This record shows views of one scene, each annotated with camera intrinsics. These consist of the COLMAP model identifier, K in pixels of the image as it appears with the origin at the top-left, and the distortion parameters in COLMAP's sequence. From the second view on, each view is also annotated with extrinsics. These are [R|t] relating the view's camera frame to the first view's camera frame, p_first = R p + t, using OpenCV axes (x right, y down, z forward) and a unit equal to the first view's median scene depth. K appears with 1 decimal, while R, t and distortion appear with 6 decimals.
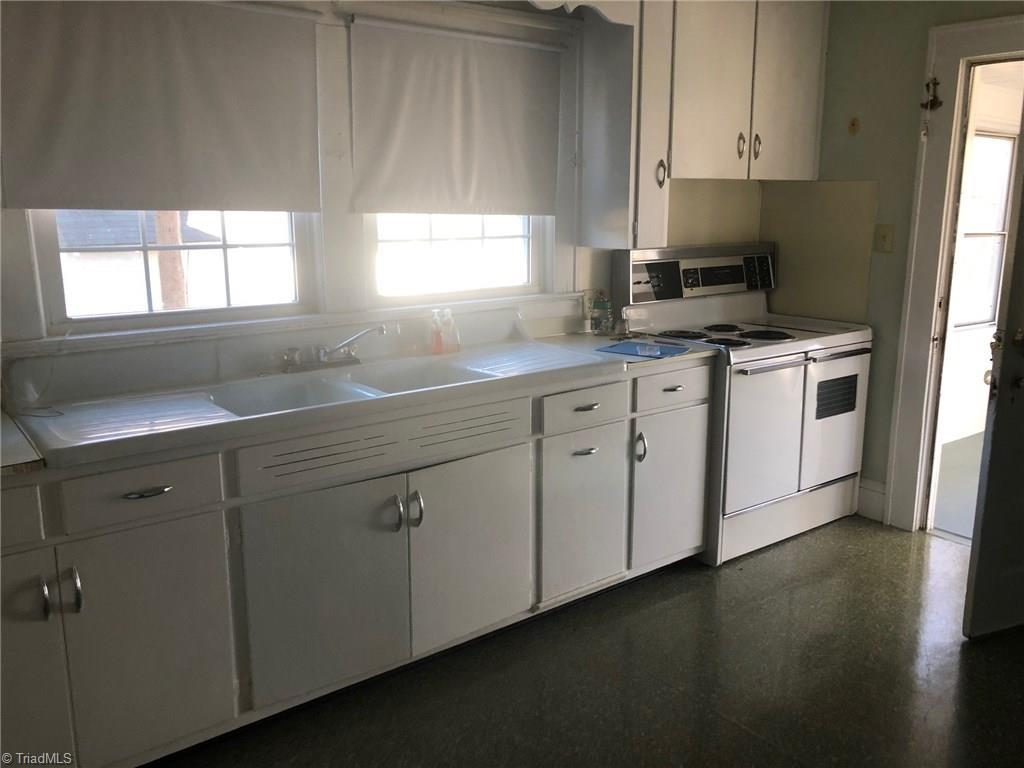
lens RADIAL K [[860.7, 0, 519.0], [0, 860.7, 375.3], [0, 0, 1]] dist [0.017847, -0.017604]
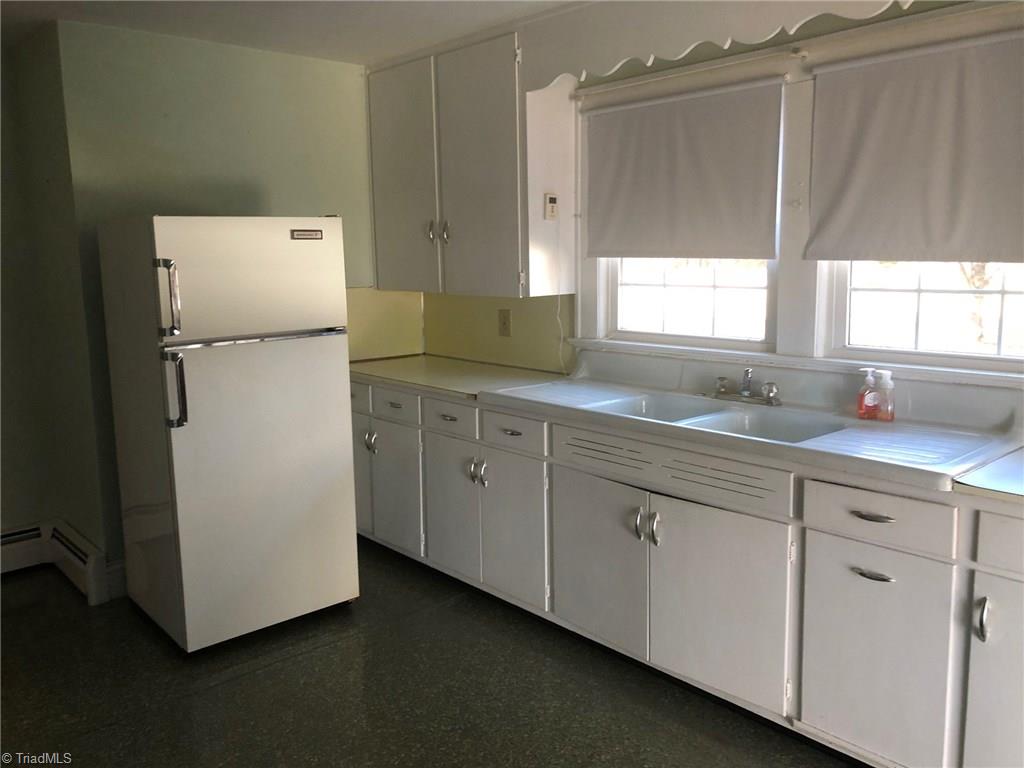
lens RADIAL K [[860.7, 0, 518.8], [0, 860.7, 389.6], [0, 0, 1]] dist [0.017847, -0.017604]
pose [[0.049310, 0.160798, -0.985755, 0.801779], [-0.181967, 0.971884, 0.149433, -0.129374], [0.982067, 0.172007, 0.077184, 0.616573]]
